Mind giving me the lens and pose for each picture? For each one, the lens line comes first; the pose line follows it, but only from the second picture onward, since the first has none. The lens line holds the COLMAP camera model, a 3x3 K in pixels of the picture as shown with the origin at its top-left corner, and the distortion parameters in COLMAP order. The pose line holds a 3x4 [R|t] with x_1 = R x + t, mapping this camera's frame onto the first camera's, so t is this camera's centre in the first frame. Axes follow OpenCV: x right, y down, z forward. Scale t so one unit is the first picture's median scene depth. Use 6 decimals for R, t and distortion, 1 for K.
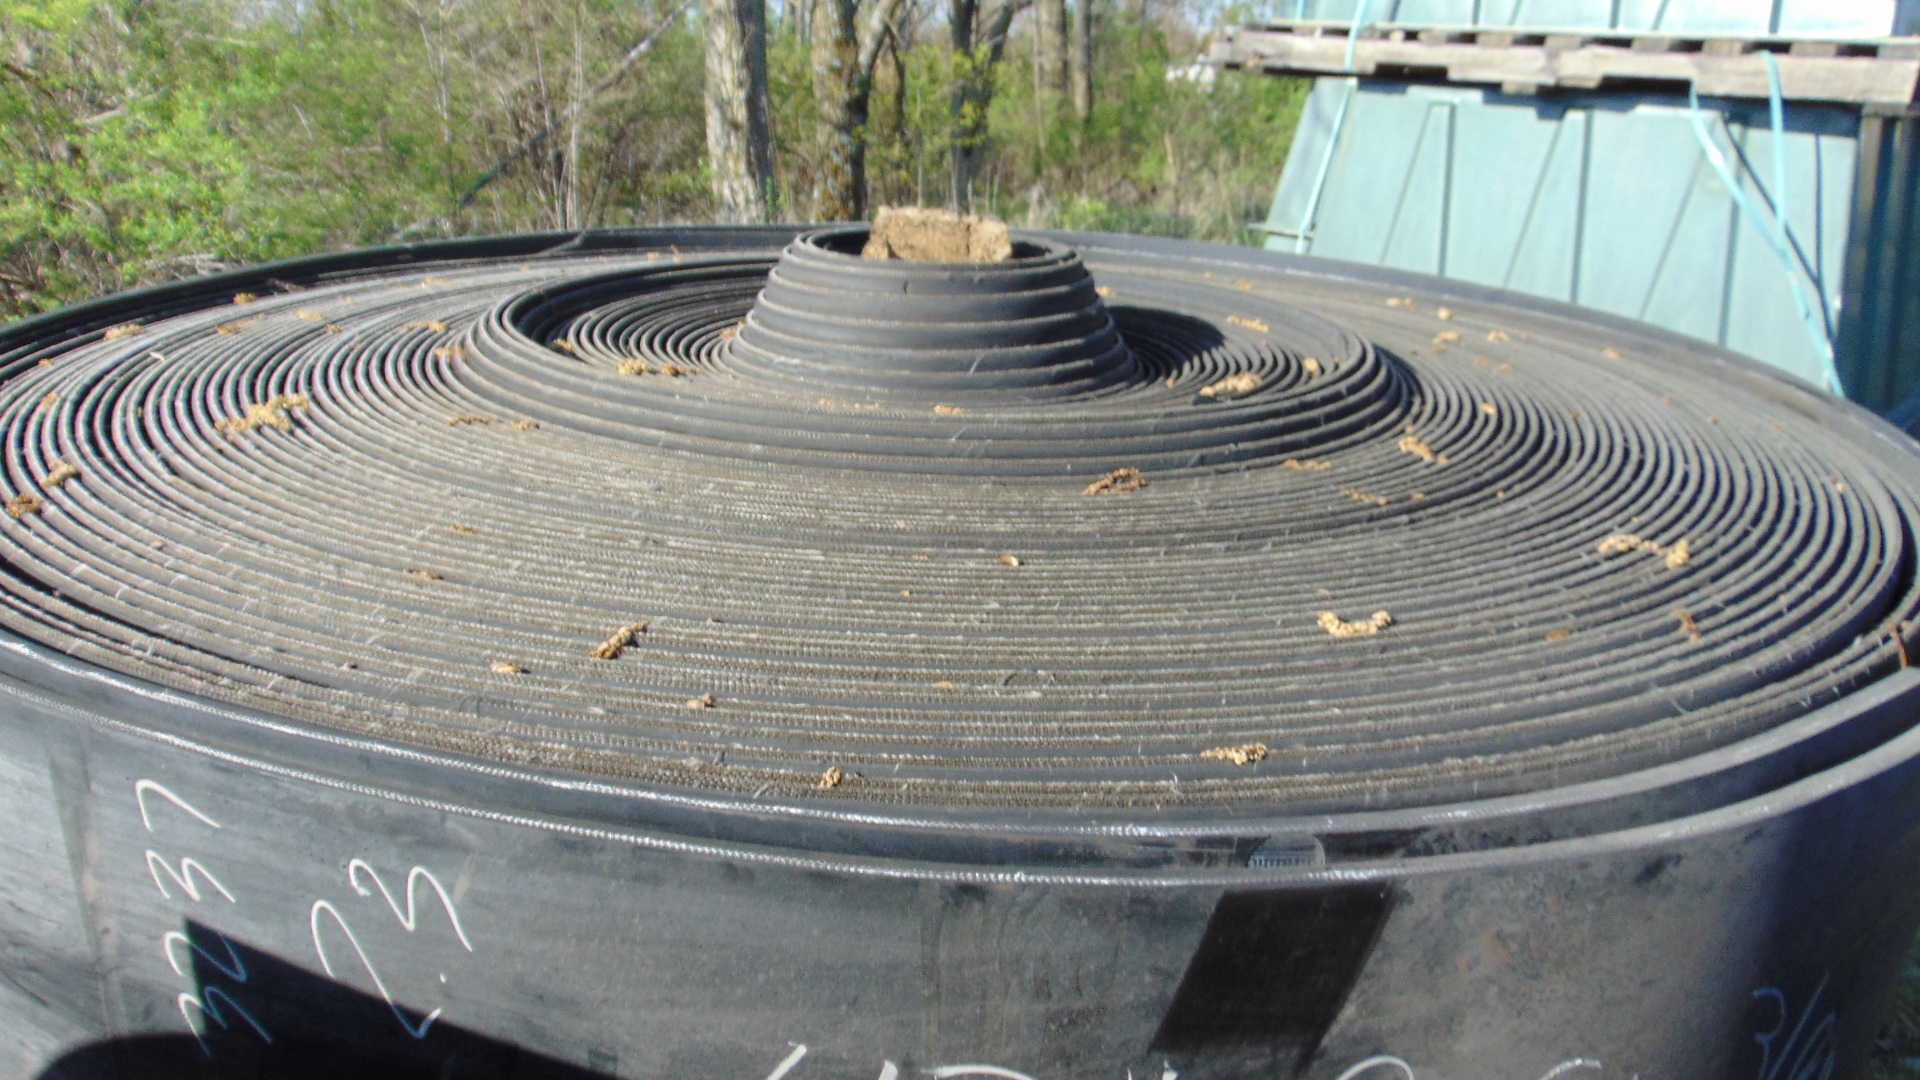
lens RADIAL K [[1574.1, 0, 960.0], [0, 1574.1, 540.0], [0, 0, 1]] dist [-0.045577, 0.102501]
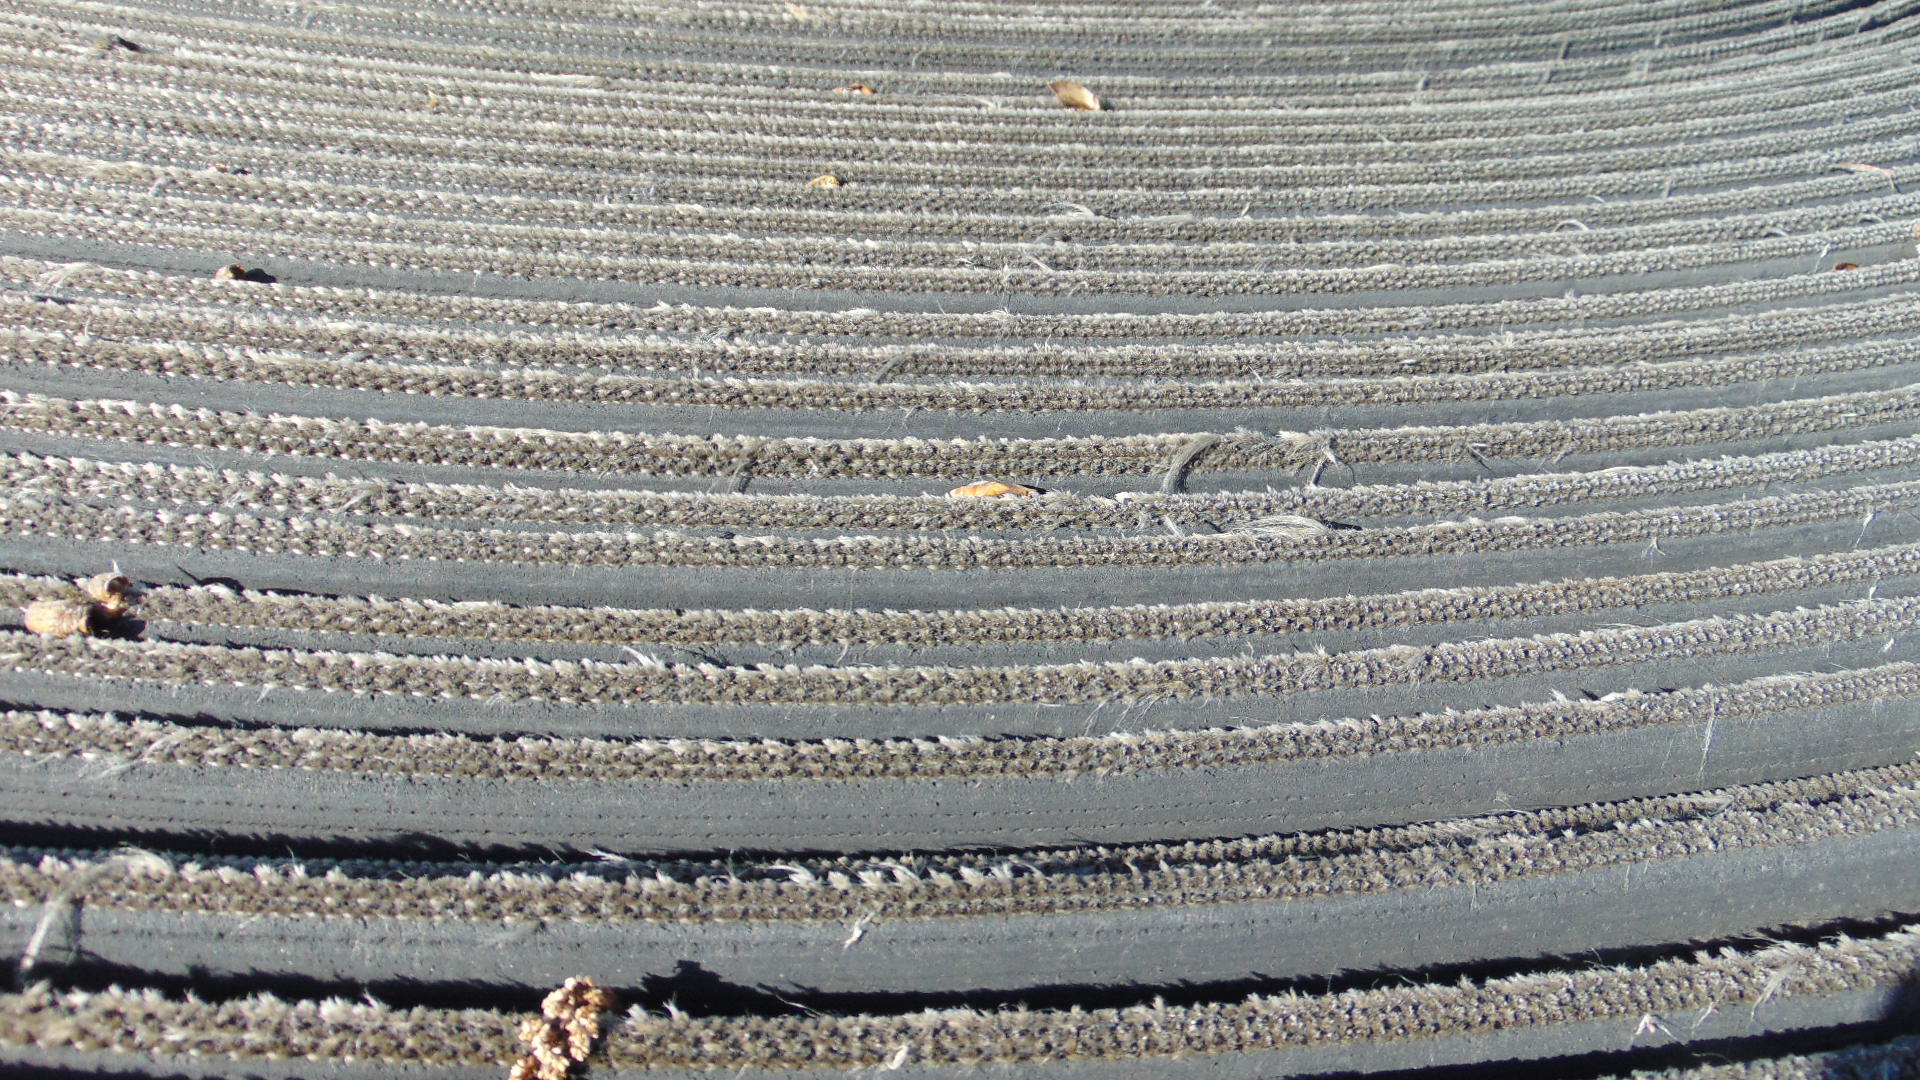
lens RADIAL K [[1574.1, 0, 960.0], [0, 1574.1, 540.0], [0, 0, 1]] dist [-0.045577, 0.102501]
pose [[0.997048, -0.025805, 0.072314, -0.041200], [0.007155, 0.968957, 0.247124, 0.031581], [-0.076446, -0.245878, 0.966282, 0.812672]]
